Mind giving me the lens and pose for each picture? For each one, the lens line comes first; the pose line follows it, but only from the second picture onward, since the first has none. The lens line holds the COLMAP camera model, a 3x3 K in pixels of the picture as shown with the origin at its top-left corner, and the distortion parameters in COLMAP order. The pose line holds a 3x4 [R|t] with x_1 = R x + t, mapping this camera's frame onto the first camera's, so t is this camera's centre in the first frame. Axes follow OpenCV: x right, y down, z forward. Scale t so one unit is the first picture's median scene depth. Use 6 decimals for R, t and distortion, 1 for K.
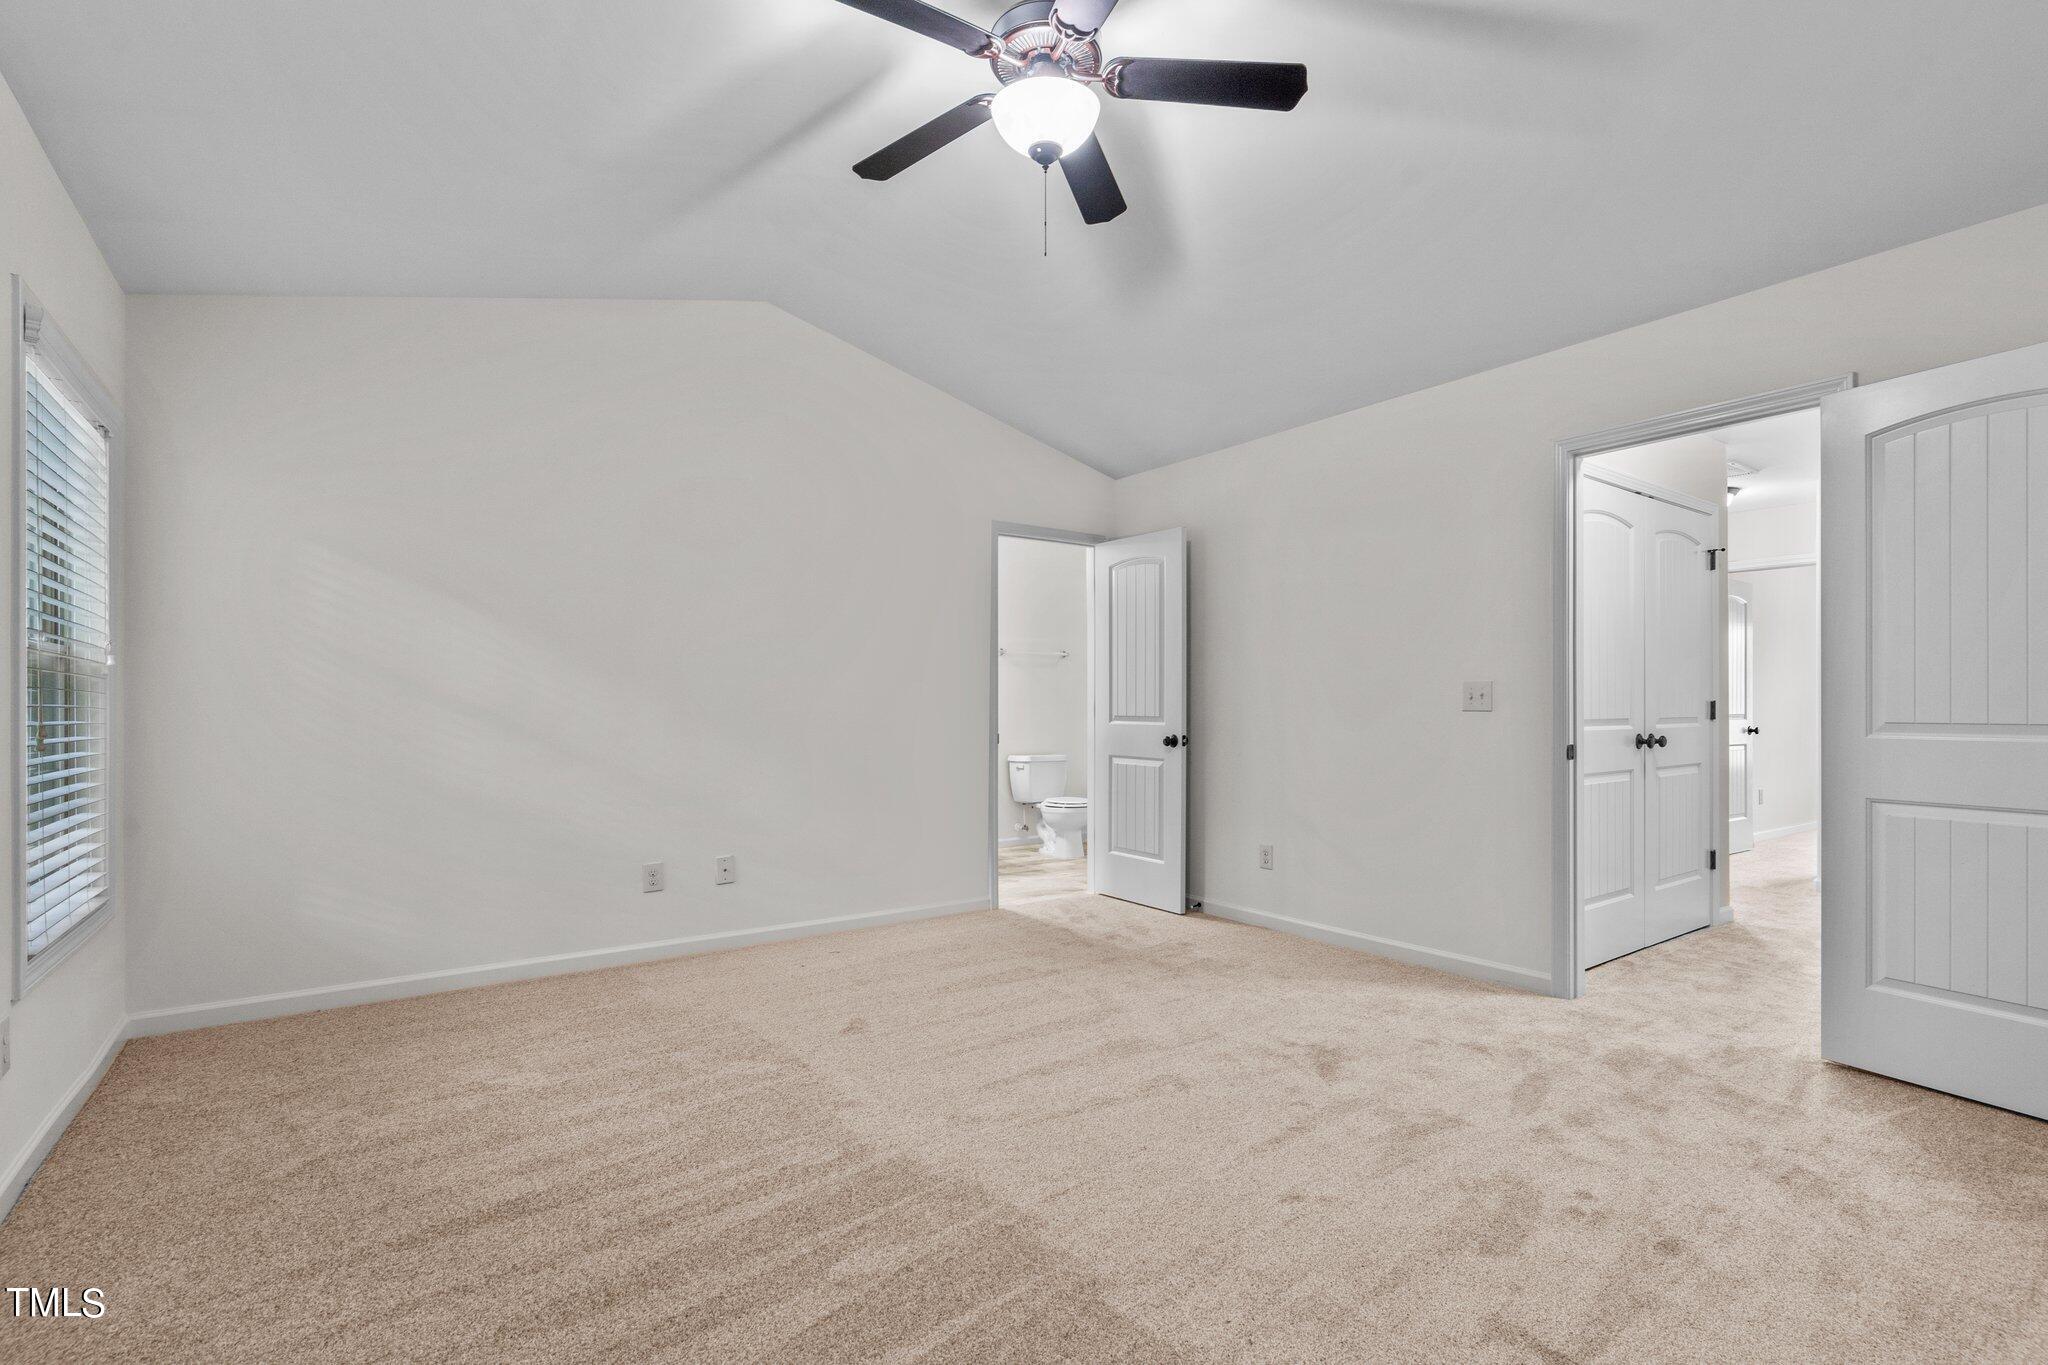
lens RADIAL K [[932.8, 0, 1028.4], [0, 932.8, 698.6], [0, 0, 1]] dist [-0.003478, 0.000003]
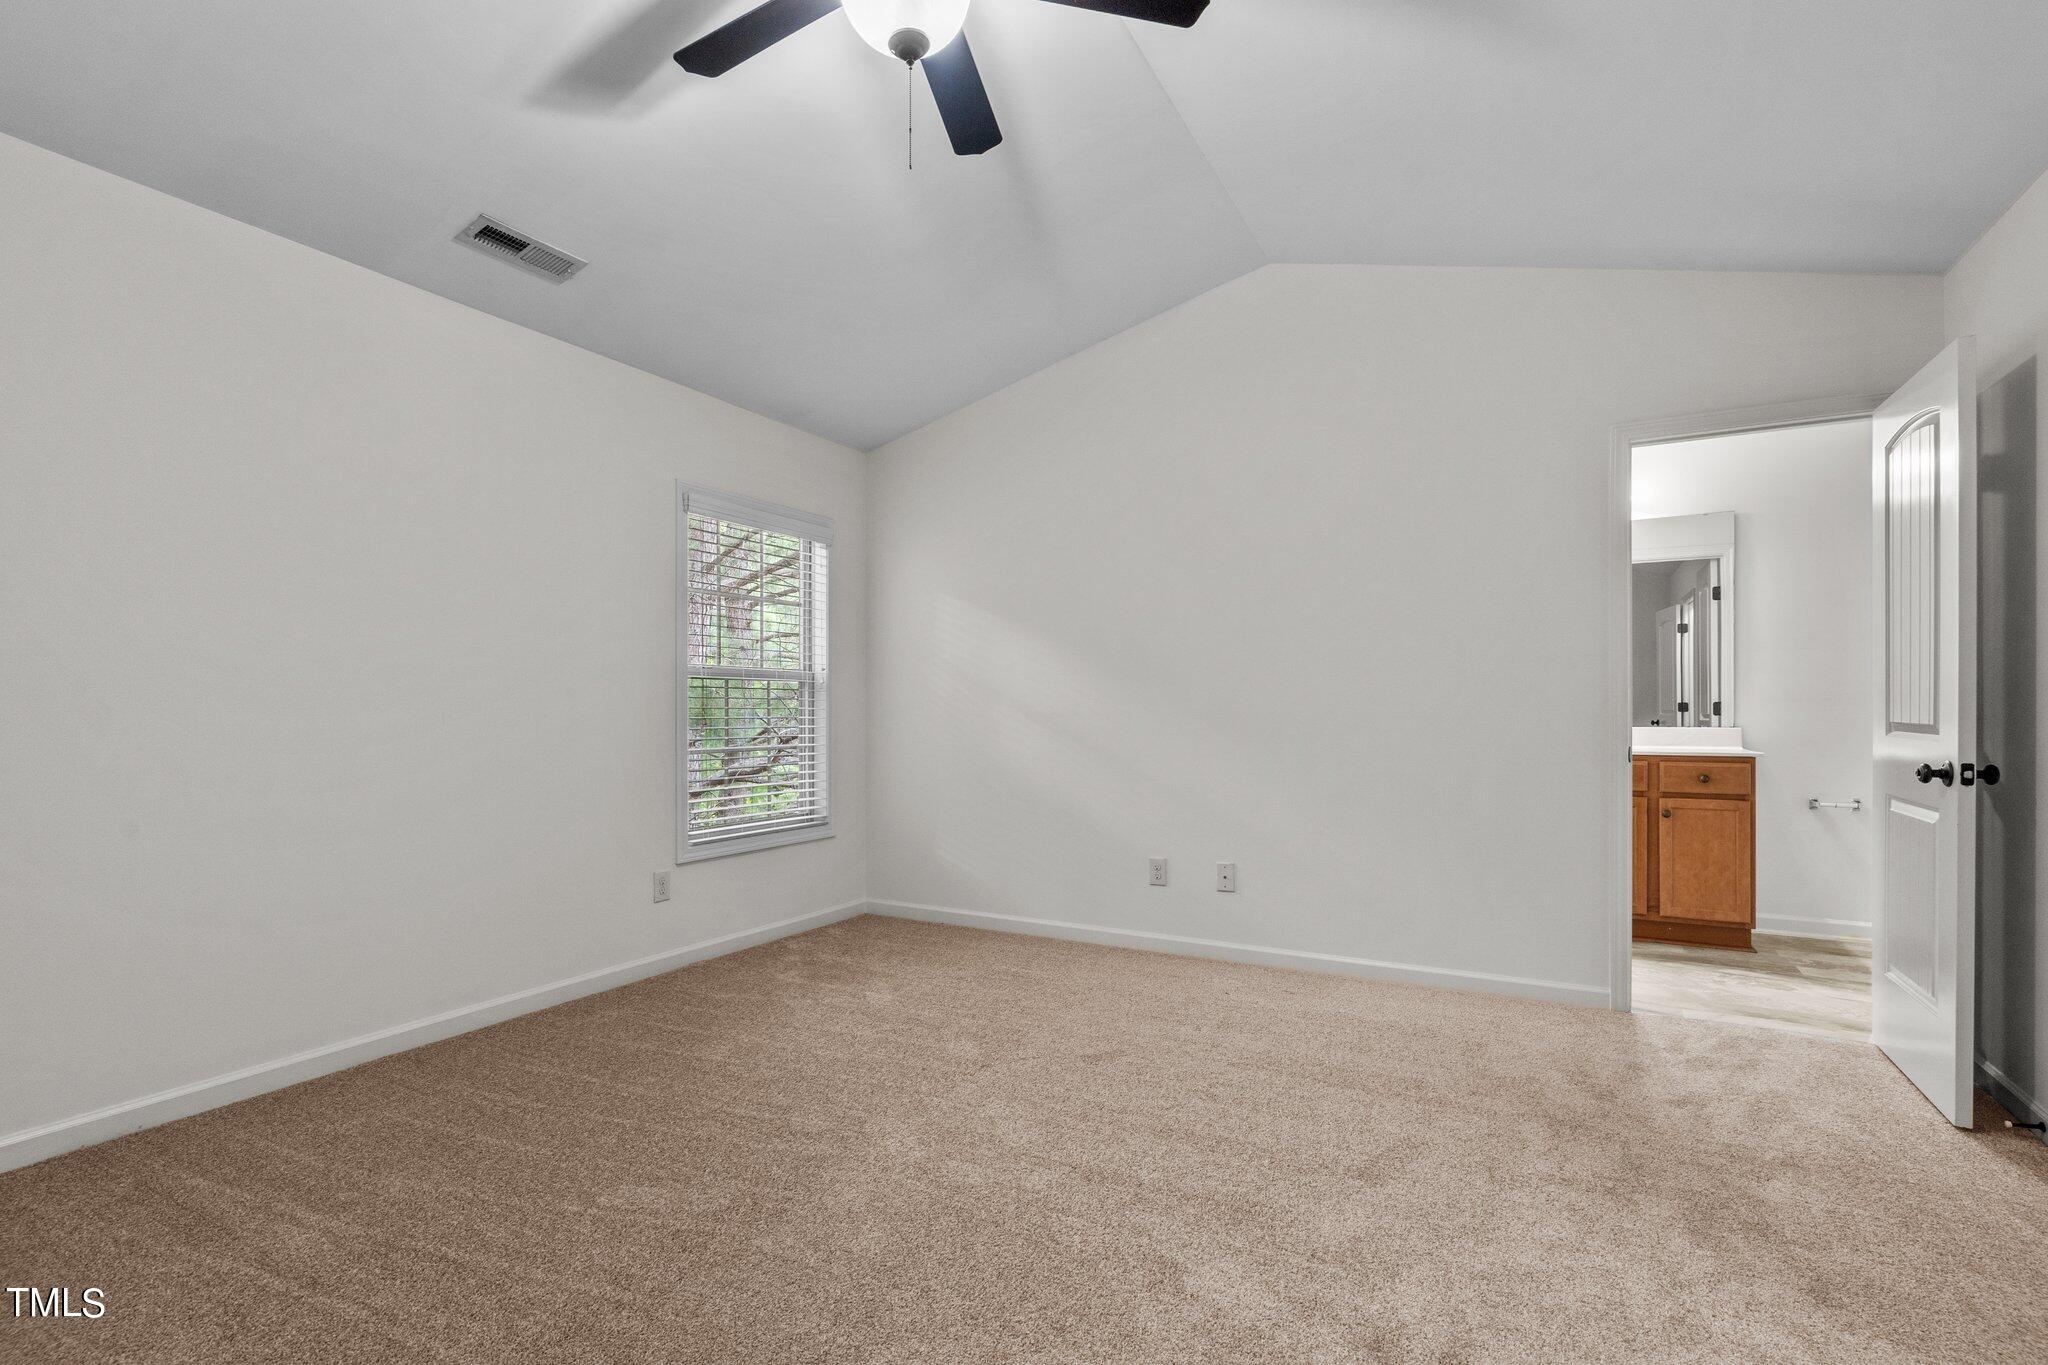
lens RADIAL K [[932.8, 0, 1028.4], [0, 932.8, 698.6], [0, 0, 1]] dist [-0.003478, 0.000003]
pose [[0.436108, -0.010731, -0.899830, 0.435860], [0.007411, 0.999938, -0.008333, 0.006972], [0.899864, -0.003035, 0.436160, 0.389884]]
